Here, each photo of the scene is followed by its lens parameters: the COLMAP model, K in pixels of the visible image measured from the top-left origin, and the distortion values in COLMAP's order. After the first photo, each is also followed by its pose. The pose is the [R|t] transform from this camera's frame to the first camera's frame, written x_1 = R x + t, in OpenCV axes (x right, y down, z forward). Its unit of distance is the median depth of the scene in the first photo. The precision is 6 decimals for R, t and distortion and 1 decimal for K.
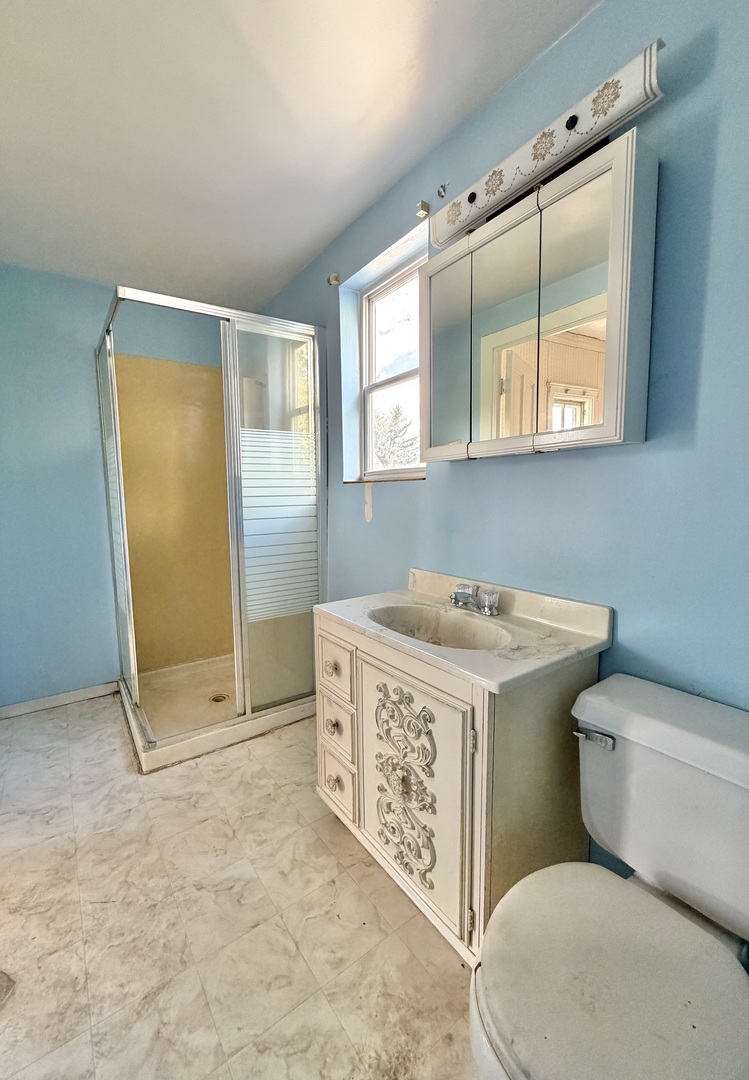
lens RADIAL K [[459.3, 0, 371.3], [0, 459.3, 541.8], [0, 0, 1]] dist [0.002217, 0.000025]
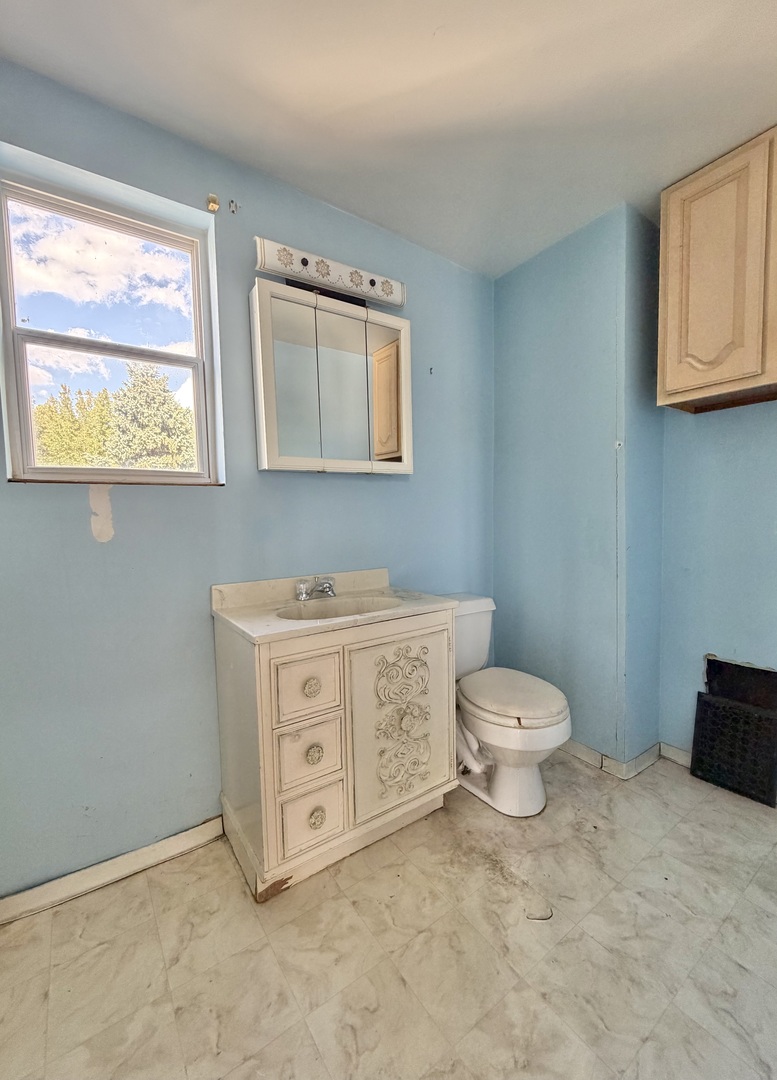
lens RADIAL K [[435.0, 0, 384.1], [0, 435.0, 540.2], [0, 0, 1]] dist [-0.000380, -0.000395]
pose [[-0.016054, -0.046379, 0.998795, -1.066162], [0.128500, 0.990544, 0.048061, -0.037211], [-0.991580, 0.129116, -0.009942, 0.966256]]
